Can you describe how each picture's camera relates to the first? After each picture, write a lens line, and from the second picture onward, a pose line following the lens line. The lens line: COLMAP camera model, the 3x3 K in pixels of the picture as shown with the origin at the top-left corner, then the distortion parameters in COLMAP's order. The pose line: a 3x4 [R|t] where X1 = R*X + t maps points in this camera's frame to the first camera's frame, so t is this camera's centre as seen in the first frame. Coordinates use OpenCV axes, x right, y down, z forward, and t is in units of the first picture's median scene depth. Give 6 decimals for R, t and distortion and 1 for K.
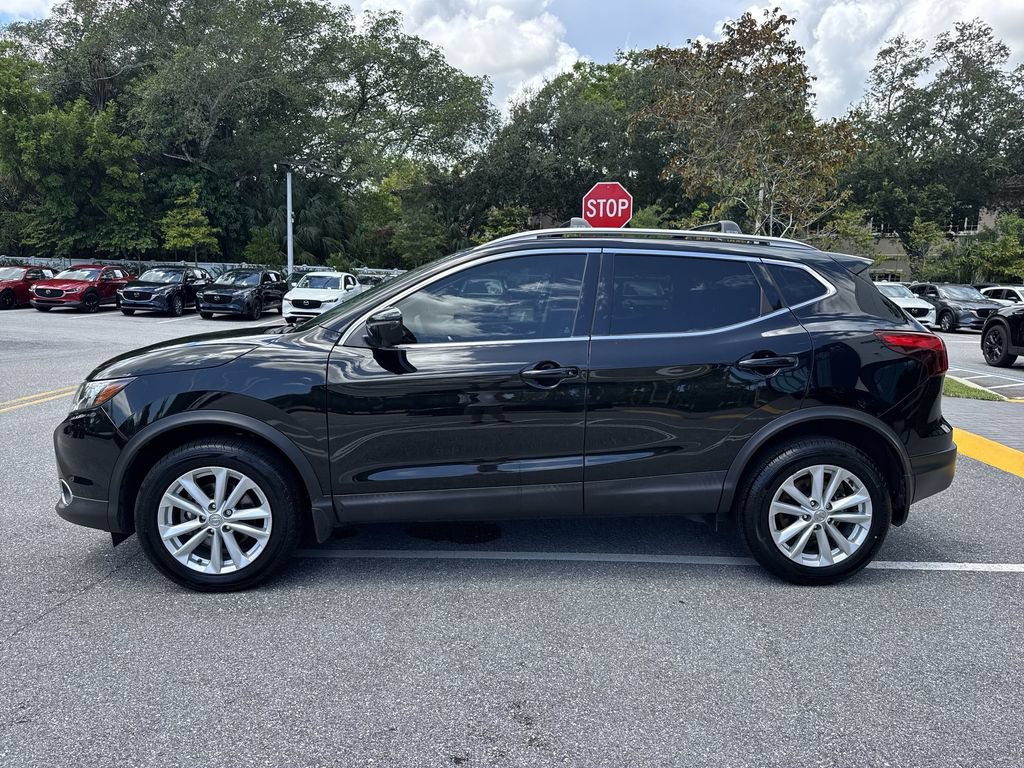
lens RADIAL K [[718.3, 0, 512.5], [0, 718.3, 388.0], [0, 0, 1]] dist [0.039673, -0.053132]
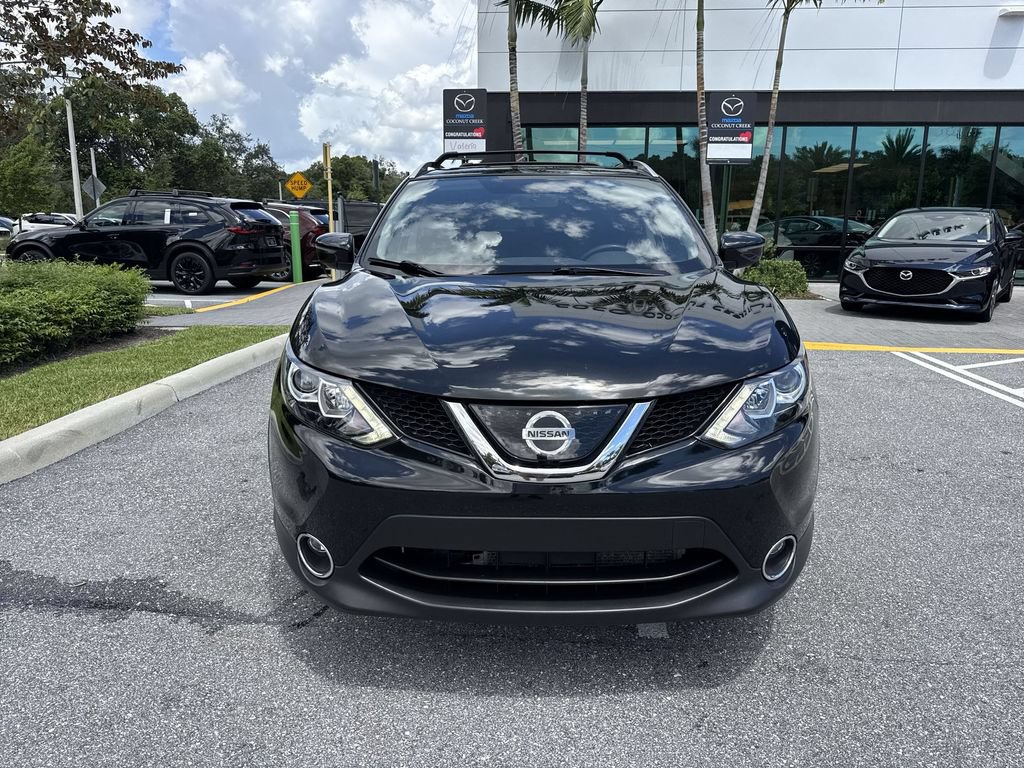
lens RADIAL K [[718.3, 0, 505.3], [0, 718.3, 388.5], [0, 0, 1]] dist [0.039673, -0.053132]
pose [[0.073639, -0.239819, 0.968021, -0.343953], [0.140913, 0.963420, 0.227960, -0.047421], [-0.987279, 0.119620, 0.104739, 0.330890]]
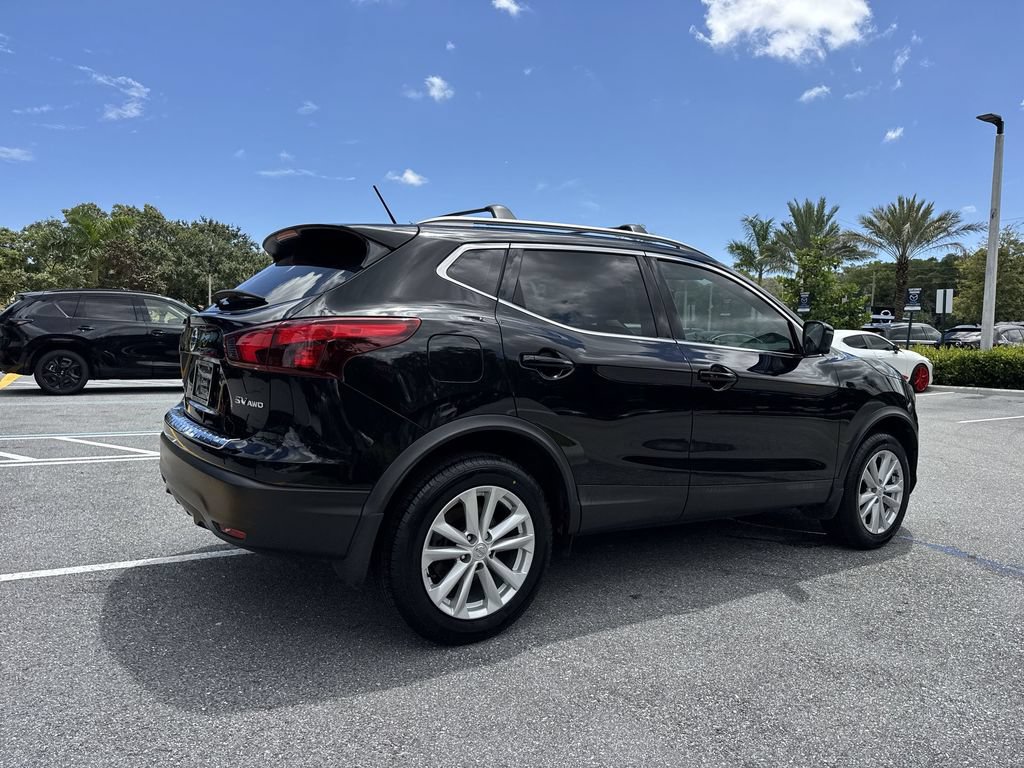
lens RADIAL K [[718.3, 0, 517.5], [0, 718.3, 391.2], [0, 0, 1]] dist [0.039673, -0.053132]
pose [[-0.851957, -0.009627, -0.523524, 0.220284], [-0.122719, 0.975654, 0.181766, -0.062897], [0.509028, 0.219103, -0.832397, 0.622135]]
